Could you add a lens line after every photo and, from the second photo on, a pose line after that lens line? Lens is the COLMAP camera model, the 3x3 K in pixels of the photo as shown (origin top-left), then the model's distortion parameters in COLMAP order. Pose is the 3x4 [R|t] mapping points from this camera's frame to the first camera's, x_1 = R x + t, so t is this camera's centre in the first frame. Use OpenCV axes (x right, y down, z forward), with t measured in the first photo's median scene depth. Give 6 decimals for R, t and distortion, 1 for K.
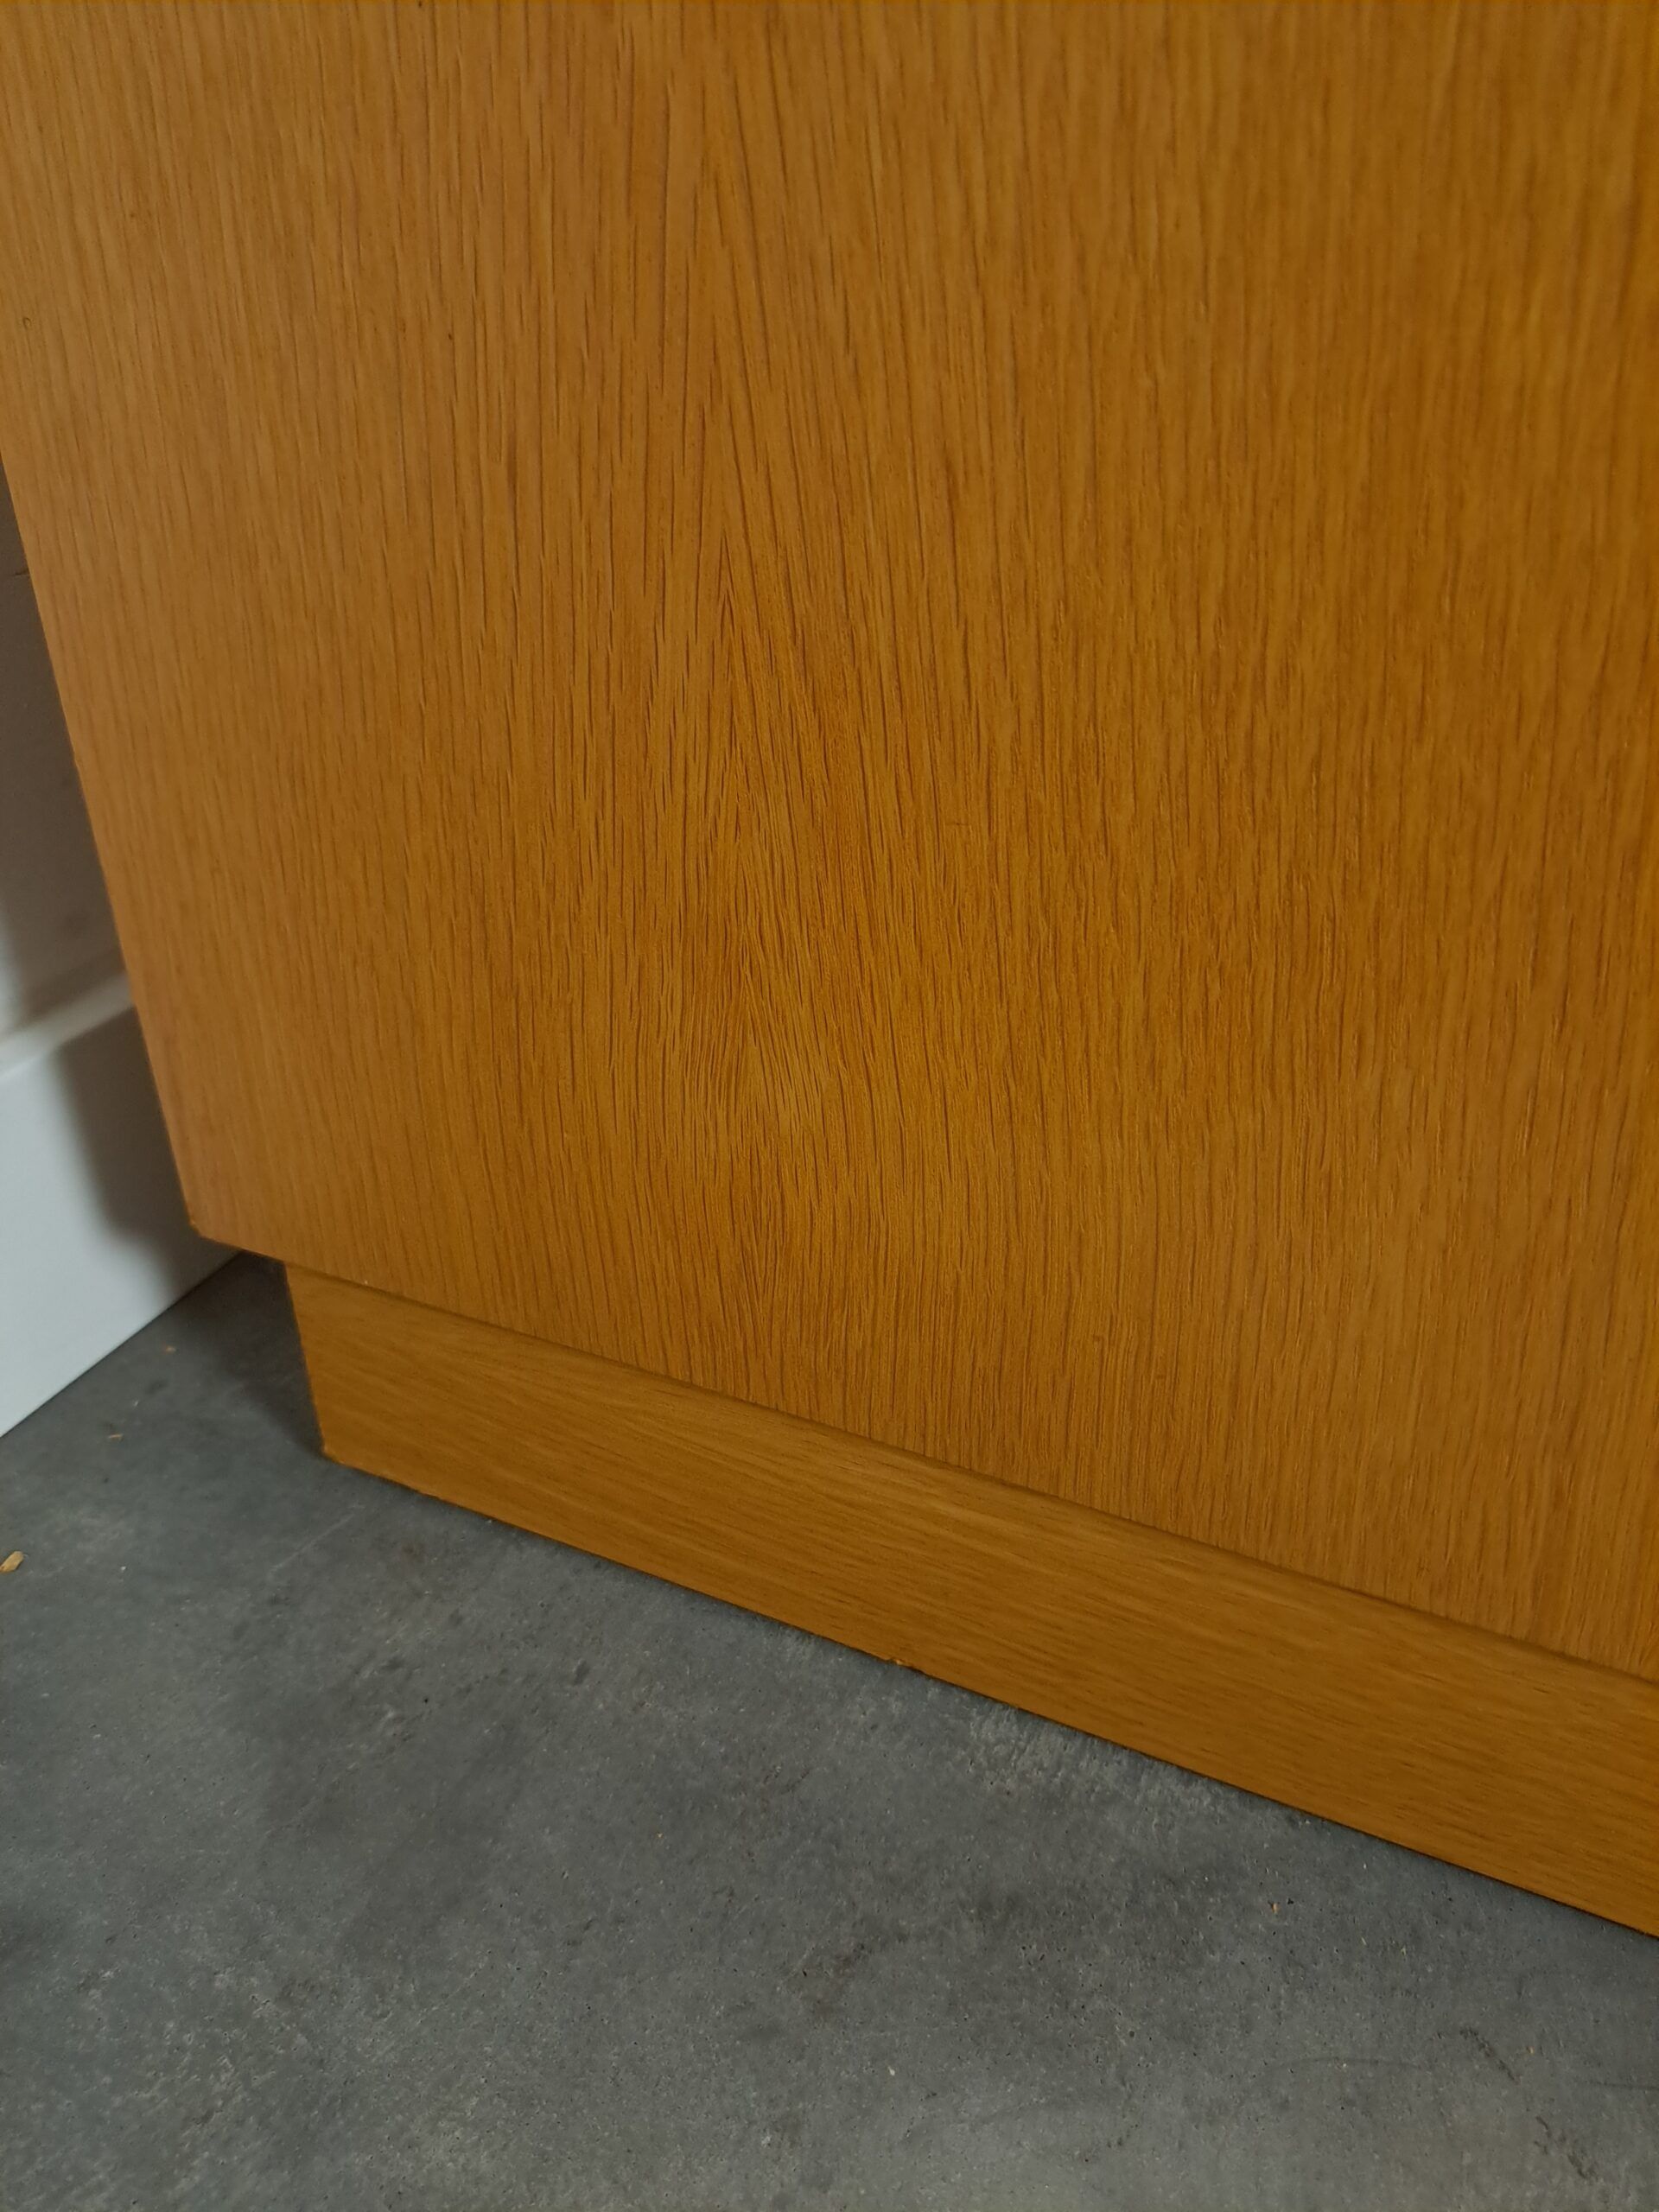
lens RADIAL K [[1559.9, 0, 829.5], [0, 1559.9, 1106.0], [0, 0, 1]] dist [0.045428, -0.067938]
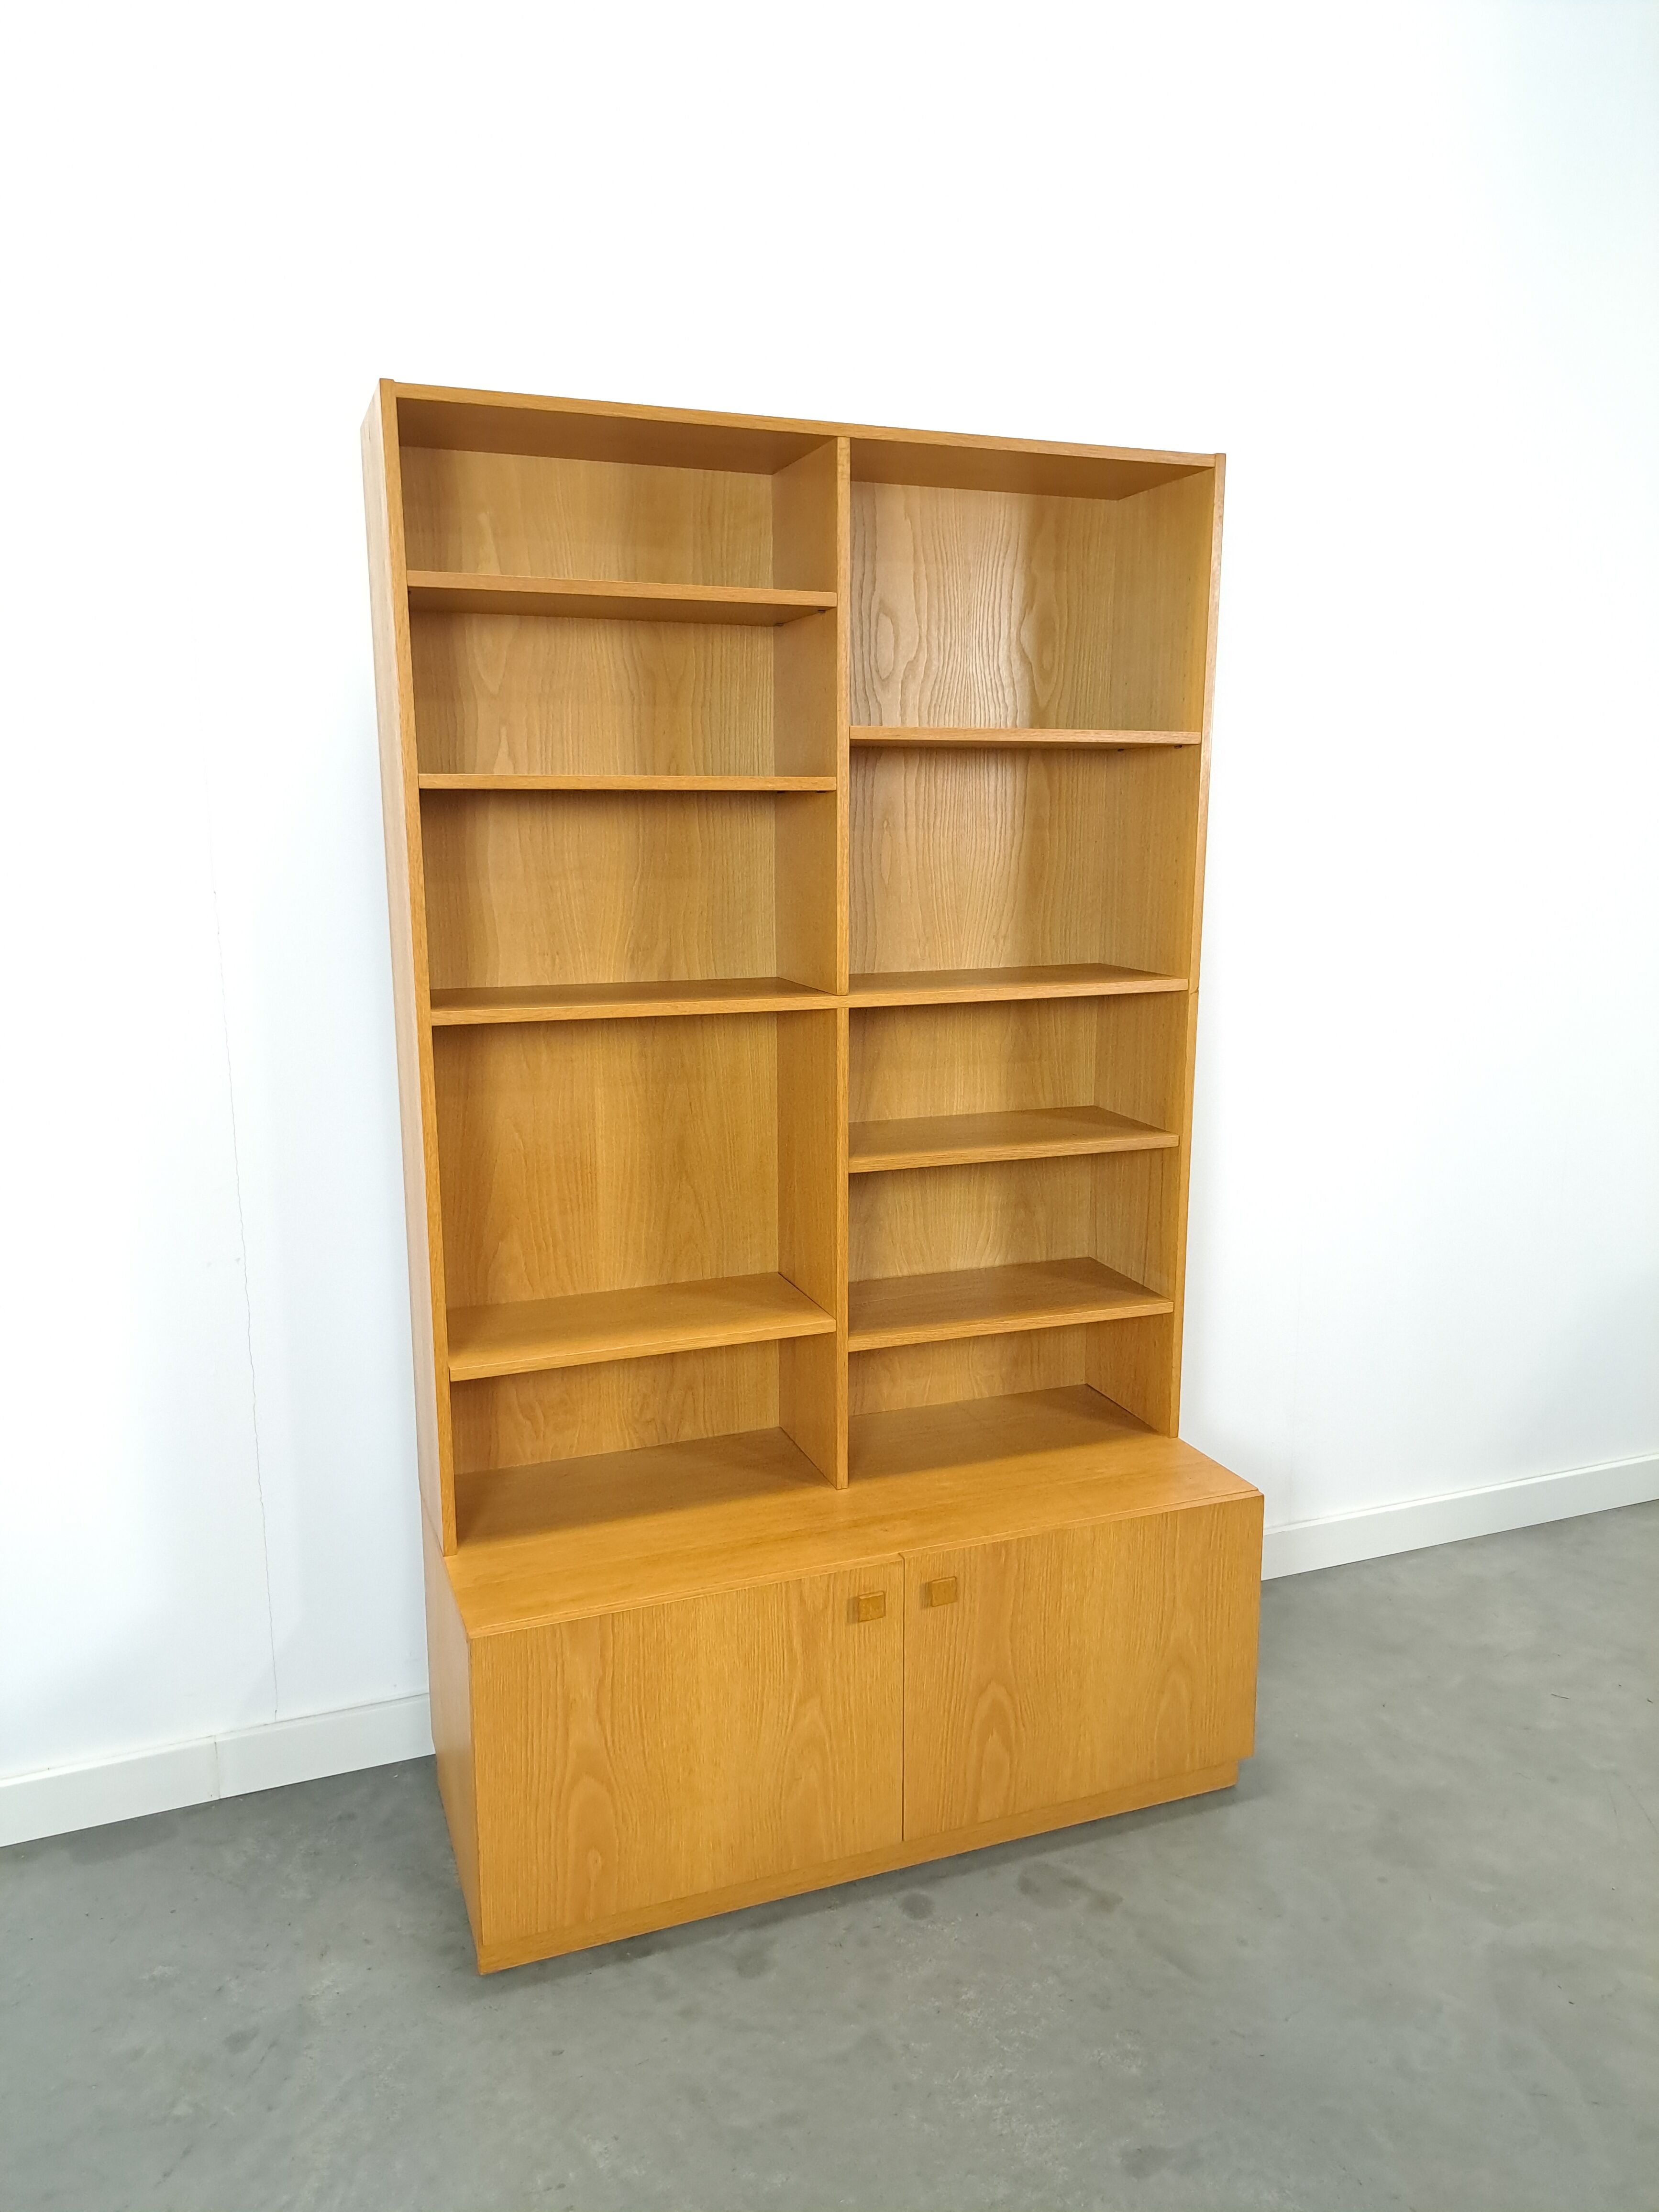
lens RADIAL K [[1579.3, 0, 825.3], [0, 1579.3, 1126.3], [0, 0, 1]] dist [0.081407, -0.089421]
pose [[0.702665, 0.131921, -0.699184, 5.913657], [-0.355211, 0.916487, -0.184058, -1.865211], [0.616512, 0.377689, 0.690843, -4.101780]]
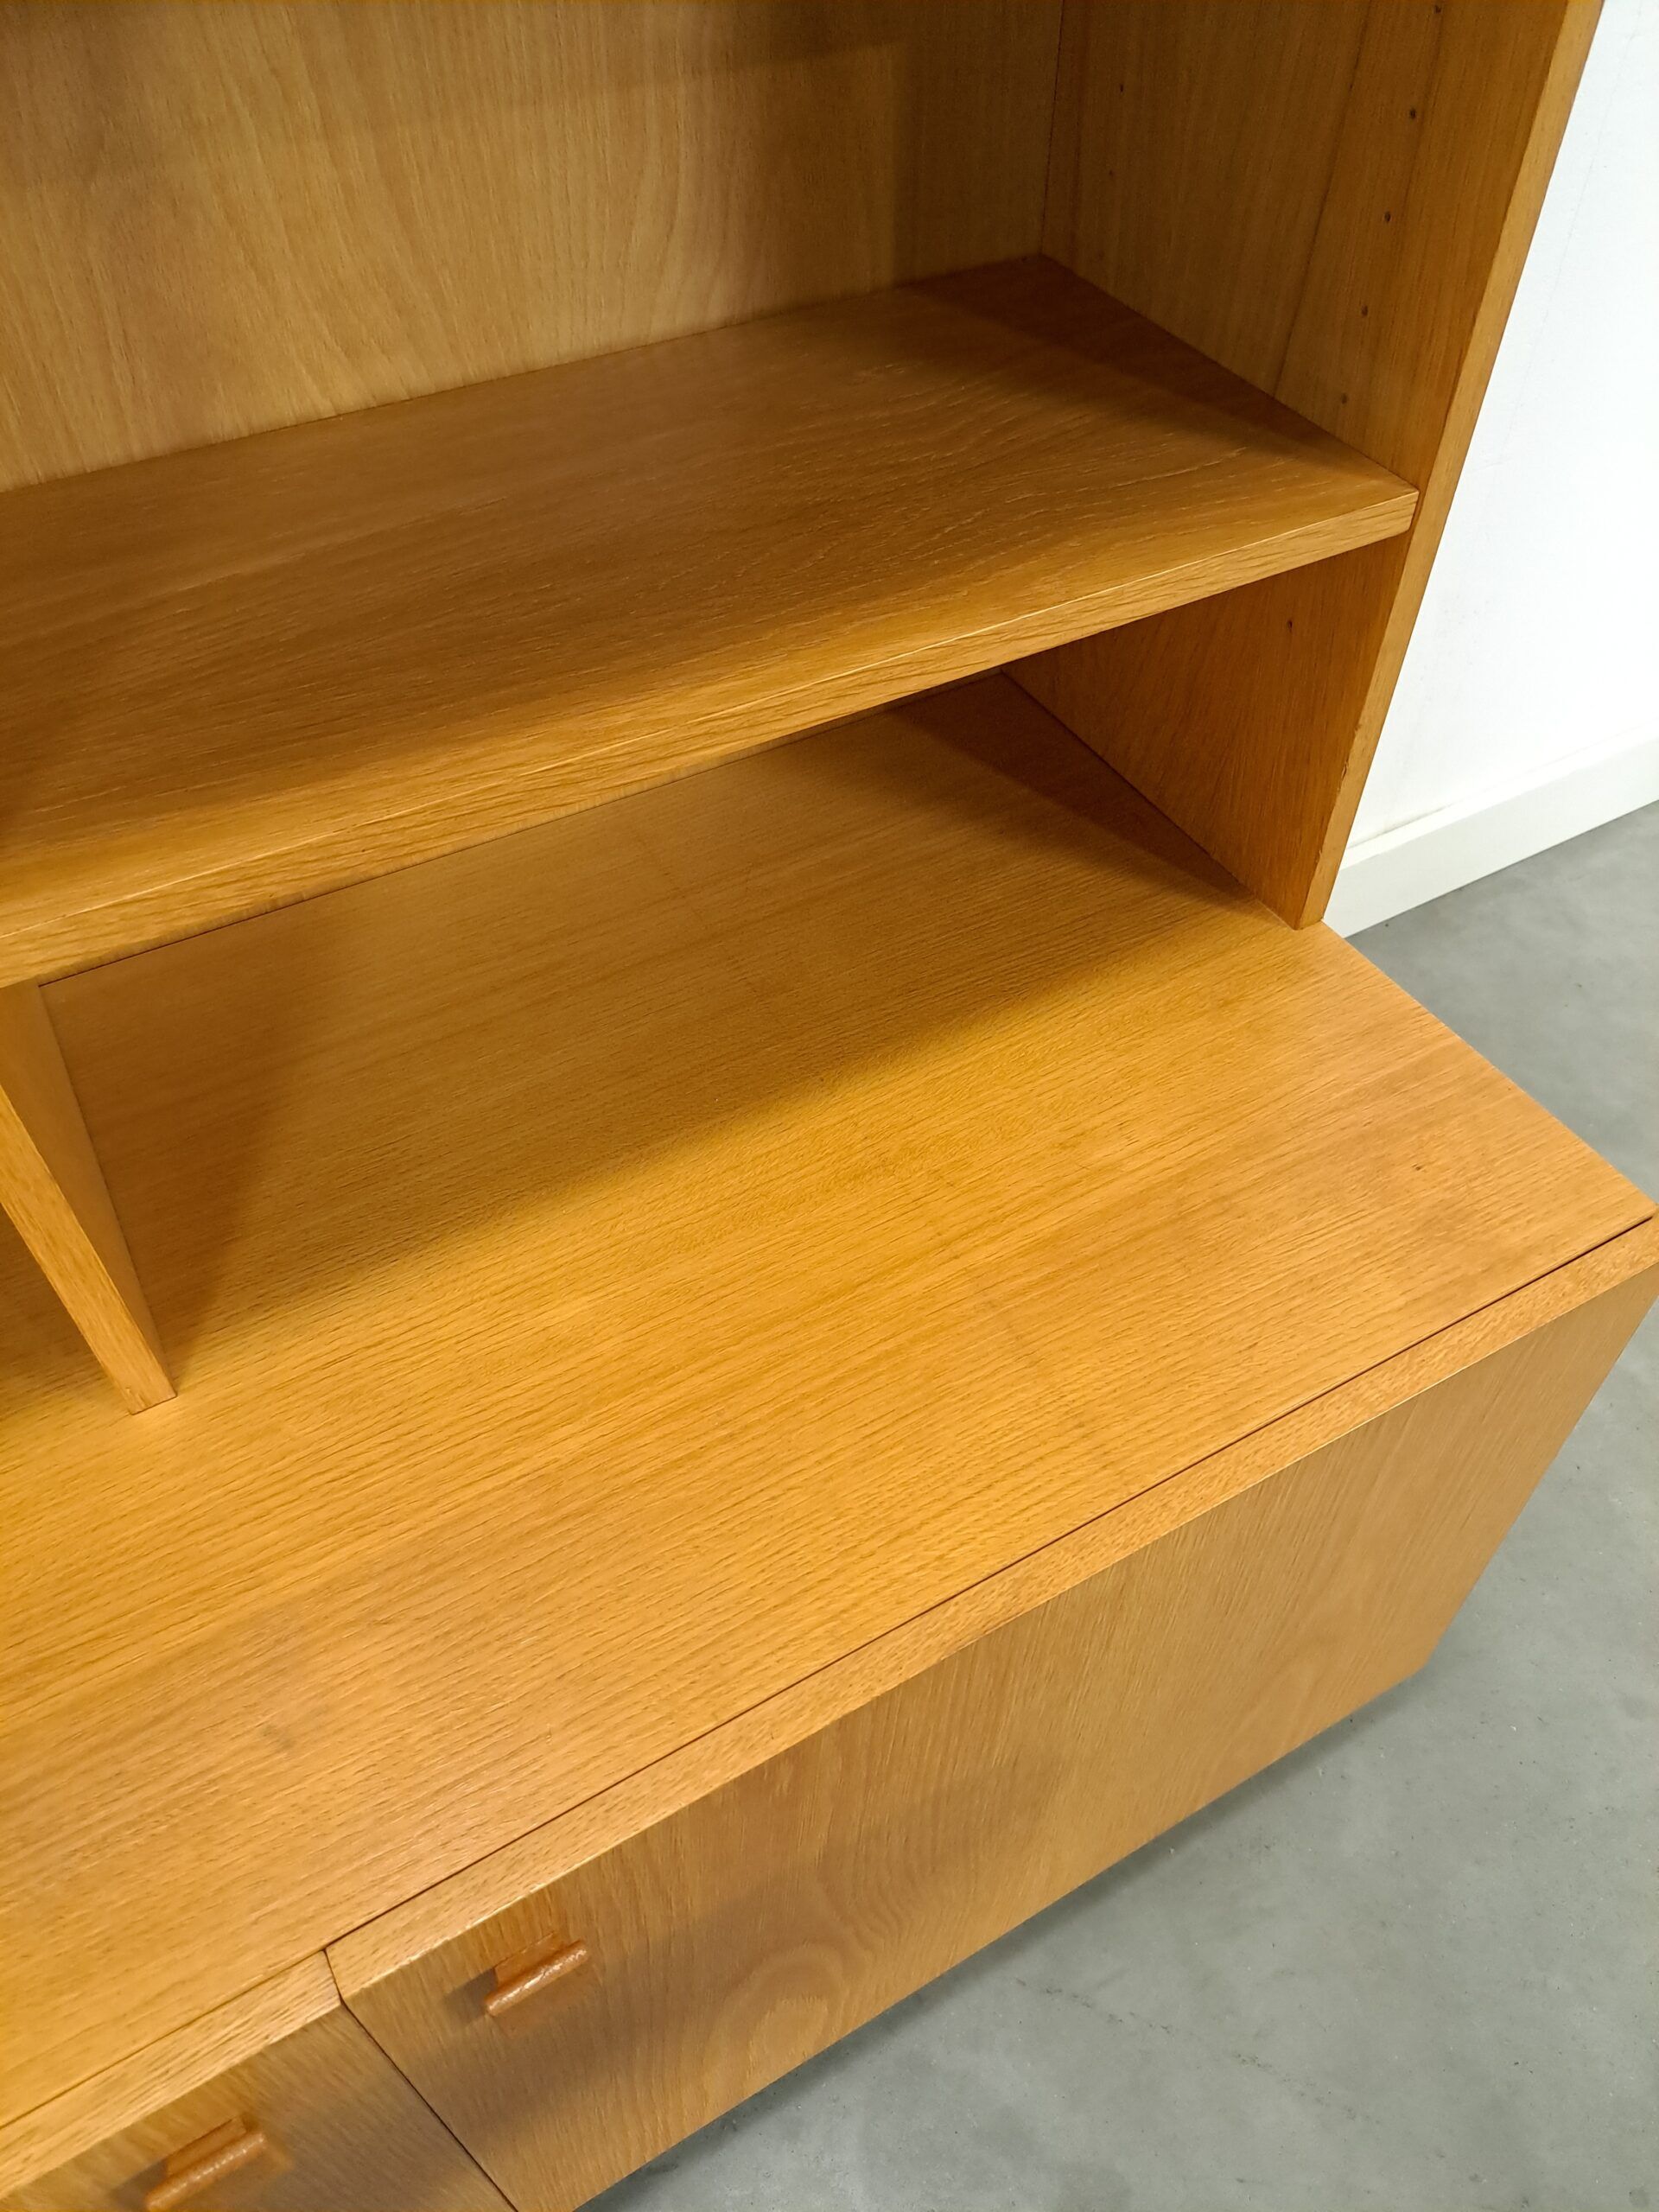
lens RADIAL K [[1592.1, 0, 829.5], [0, 1592.1, 1106.0], [0, 0, 1]] dist [0.091053, -0.114443]
pose [[0.802037, 0.437437, -0.406675, 2.297344], [-0.296480, 0.882658, 0.364712, -2.969609], [0.518494, -0.171942, 0.837616, 0.559142]]
